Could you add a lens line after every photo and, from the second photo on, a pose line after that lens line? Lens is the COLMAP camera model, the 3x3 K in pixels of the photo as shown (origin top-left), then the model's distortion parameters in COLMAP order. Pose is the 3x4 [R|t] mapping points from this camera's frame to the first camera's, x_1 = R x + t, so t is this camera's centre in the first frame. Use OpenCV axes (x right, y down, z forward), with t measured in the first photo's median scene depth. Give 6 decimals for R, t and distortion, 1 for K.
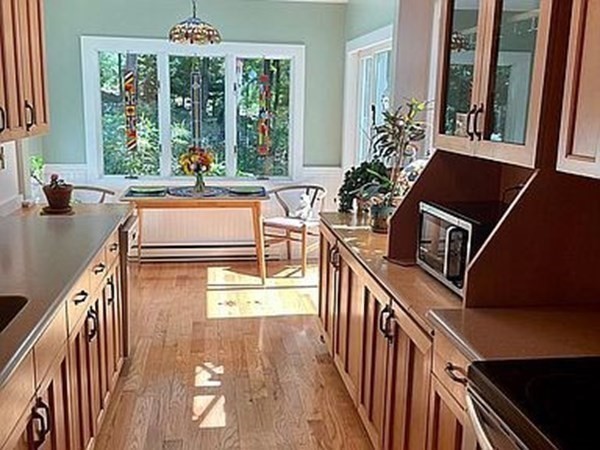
lens RADIAL K [[610.9, 0, 299.9], [0, 610.9, 224.9], [0, 0, 1]] dist [0.098942, 0.000000]
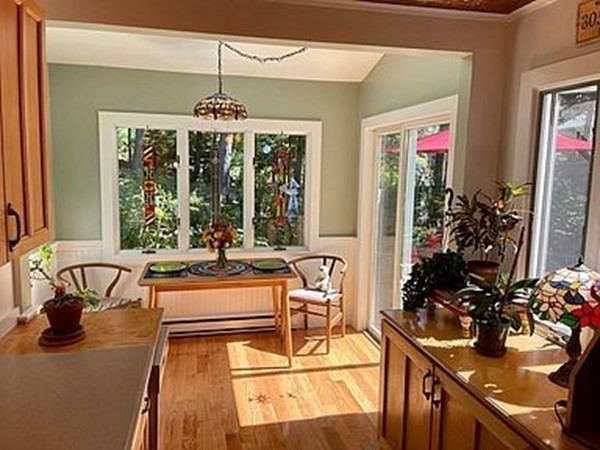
lens RADIAL K [[463.8, 0, 301.0], [0, 463.8, 223.3], [0, 0, 1]] dist [0.083153, -0.037644]
pose [[0.997308, -0.010859, 0.072518, -0.087757], [0.016035, 0.997335, -0.071175, -0.068063], [-0.071551, 0.072147, 0.994824, 0.244103]]
